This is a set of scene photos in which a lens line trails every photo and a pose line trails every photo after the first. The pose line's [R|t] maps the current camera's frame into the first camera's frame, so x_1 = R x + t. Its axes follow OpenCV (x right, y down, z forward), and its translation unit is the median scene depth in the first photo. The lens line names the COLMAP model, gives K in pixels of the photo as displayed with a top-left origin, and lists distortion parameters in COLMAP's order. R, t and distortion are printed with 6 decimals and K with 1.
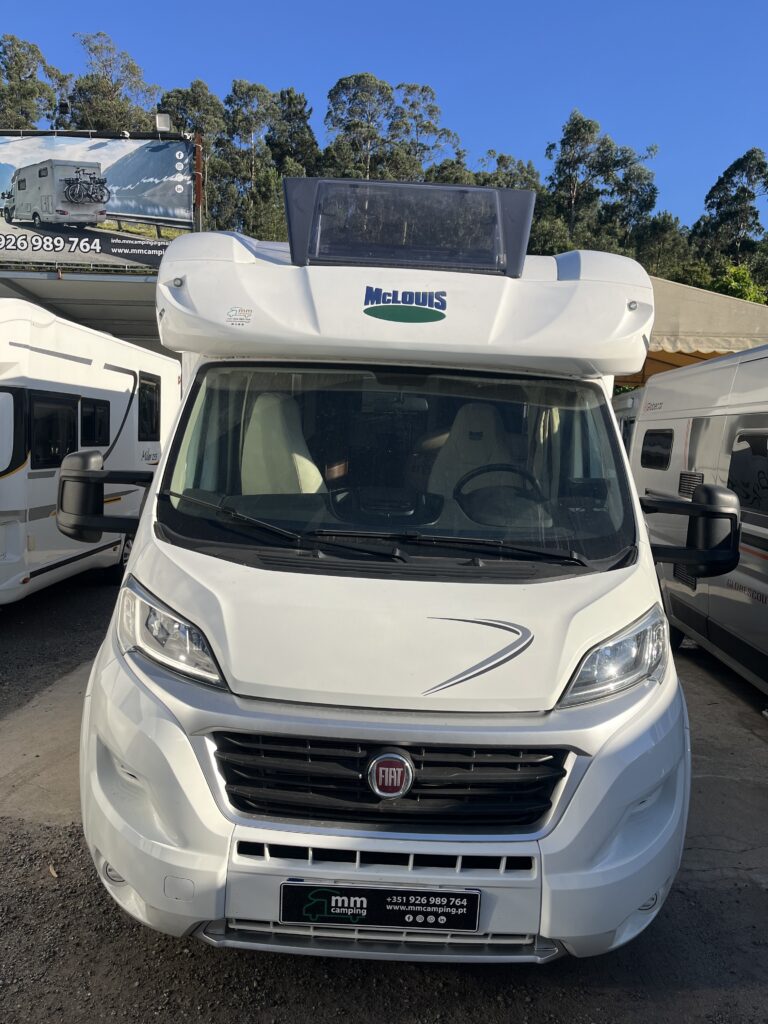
lens RADIAL K [[777.5, 0, 378.9], [0, 777.5, 516.9], [0, 0, 1]] dist [0.061339, -0.090222]
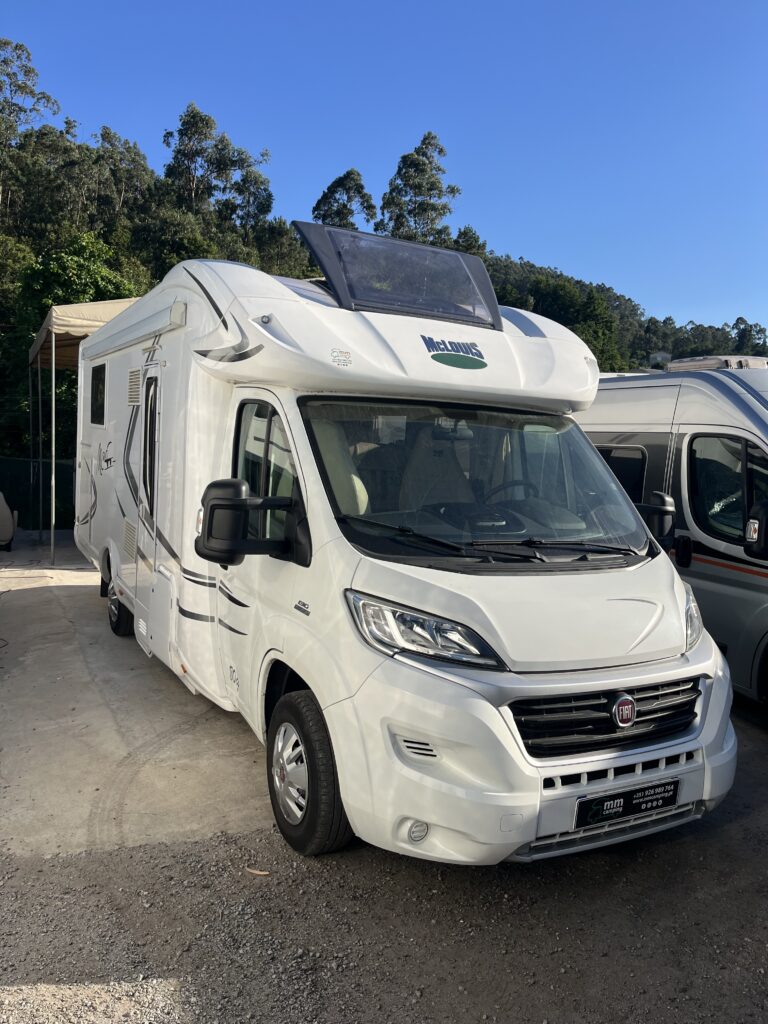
lens RADIAL K [[777.5, 0, 385.5], [0, 777.5, 518.8], [0, 0, 1]] dist [0.061339, -0.090222]
pose [[0.880636, -0.048717, 0.471282, -0.647109], [0.041794, 0.998810, 0.025153, -0.046287], [-0.471947, -0.002454, 0.881624, -0.030197]]
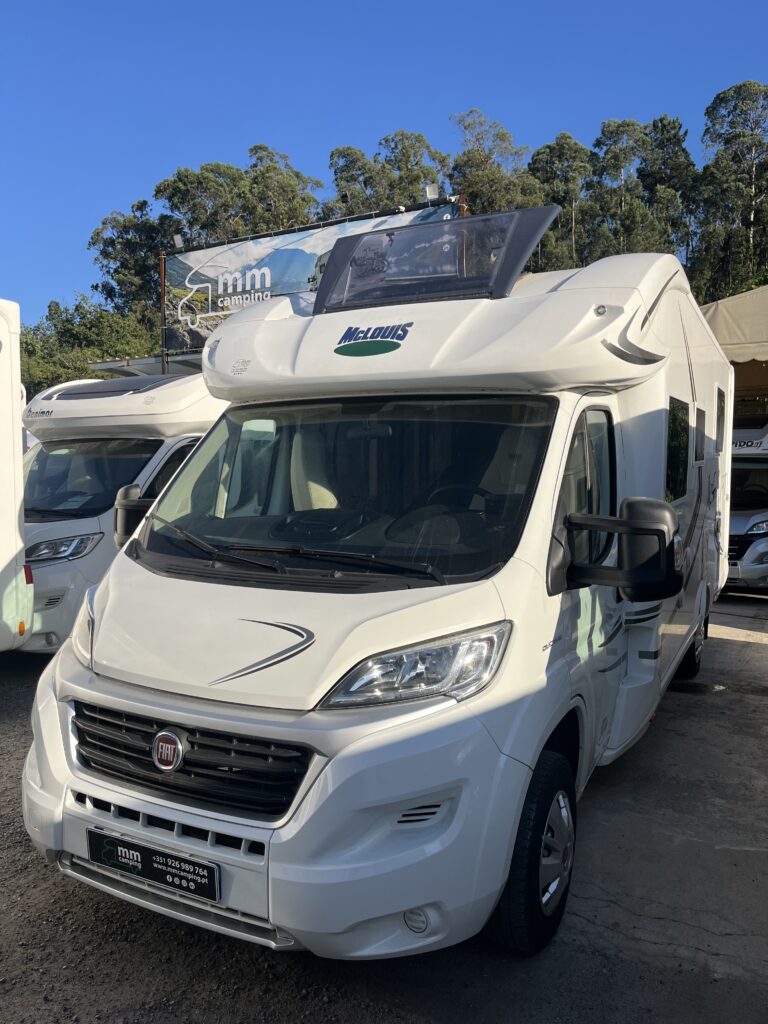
lens RADIAL K [[777.5, 0, 376.9], [0, 777.5, 507.8], [0, 0, 1]] dist [0.061339, -0.090222]
pose [[0.884605, -0.022138, -0.465815, 0.530907], [-0.006712, 0.998165, -0.060183, 0.024839], [0.466292, 0.056365, 0.882833, 0.063673]]
